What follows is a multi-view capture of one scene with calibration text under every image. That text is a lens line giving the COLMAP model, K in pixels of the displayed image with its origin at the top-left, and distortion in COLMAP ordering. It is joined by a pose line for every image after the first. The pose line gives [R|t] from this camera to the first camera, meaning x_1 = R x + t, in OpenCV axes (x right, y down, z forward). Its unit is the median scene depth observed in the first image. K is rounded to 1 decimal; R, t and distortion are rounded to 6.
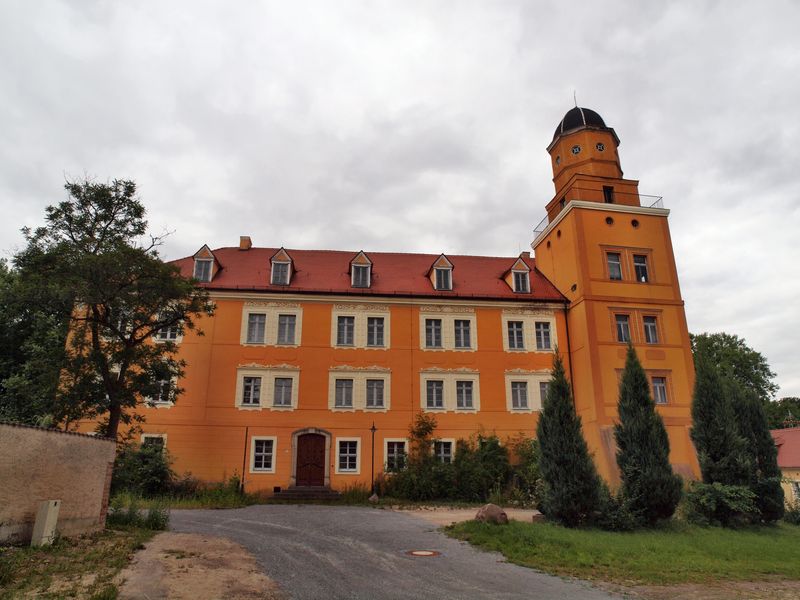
lens RADIAL K [[587.8, 0, 400.0], [0, 587.8, 300.0], [0, 0, 1]] dist [-0.100037, 0.005802]
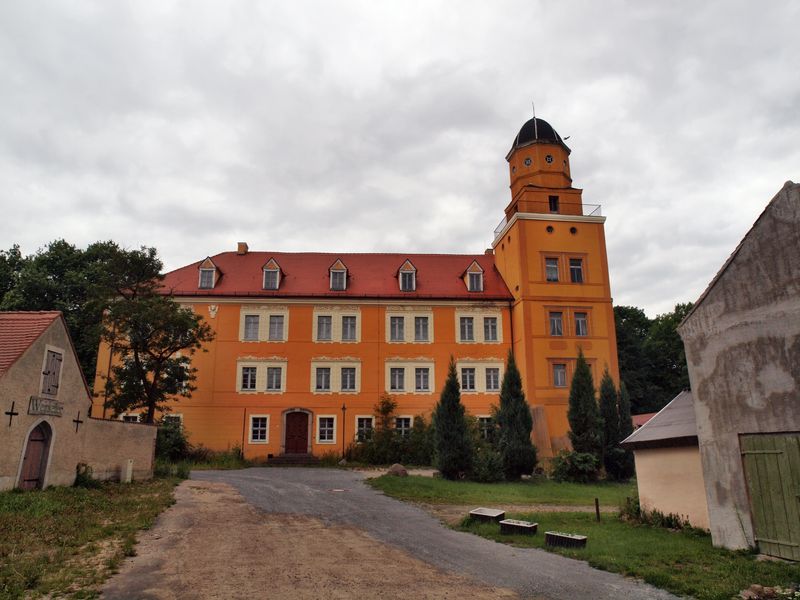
lens RADIAL K [[646.9, 0, 400.0], [0, 646.9, 300.0], [0, 0, 1]] dist [-0.100335, -0.001586]
pose [[0.999093, -0.013666, -0.040324, 0.118649], [0.016500, 0.997354, 0.070801, -0.097361], [0.039250, -0.071402, 0.996675, -0.324988]]
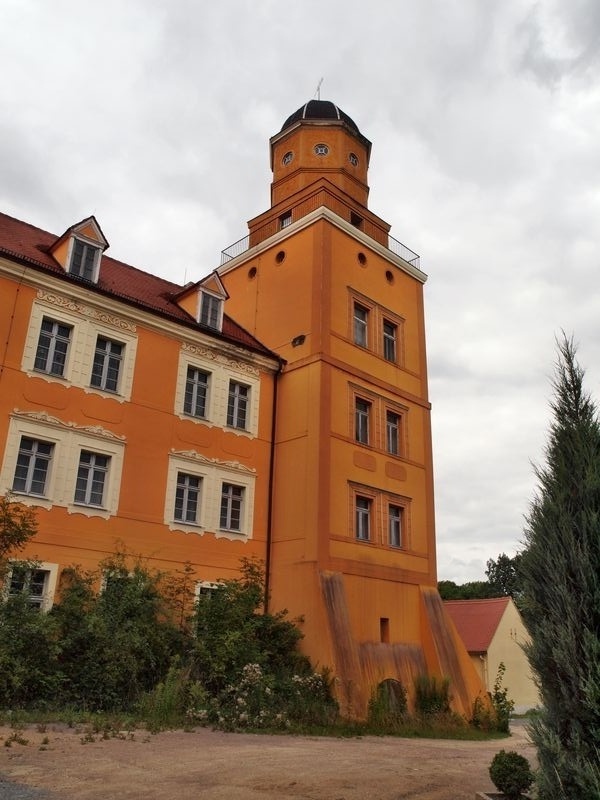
lens RADIAL K [[673.7, 0, 300.0], [0, 673.7, 400.0], [0, 0, 1]] dist [-0.057775, -0.000225]
pose [[0.821125, 0.229544, 0.522554, -0.056999], [-0.214796, 0.972532, -0.089684, 0.106613], [-0.528787, -0.038601, 0.847876, 0.414241]]
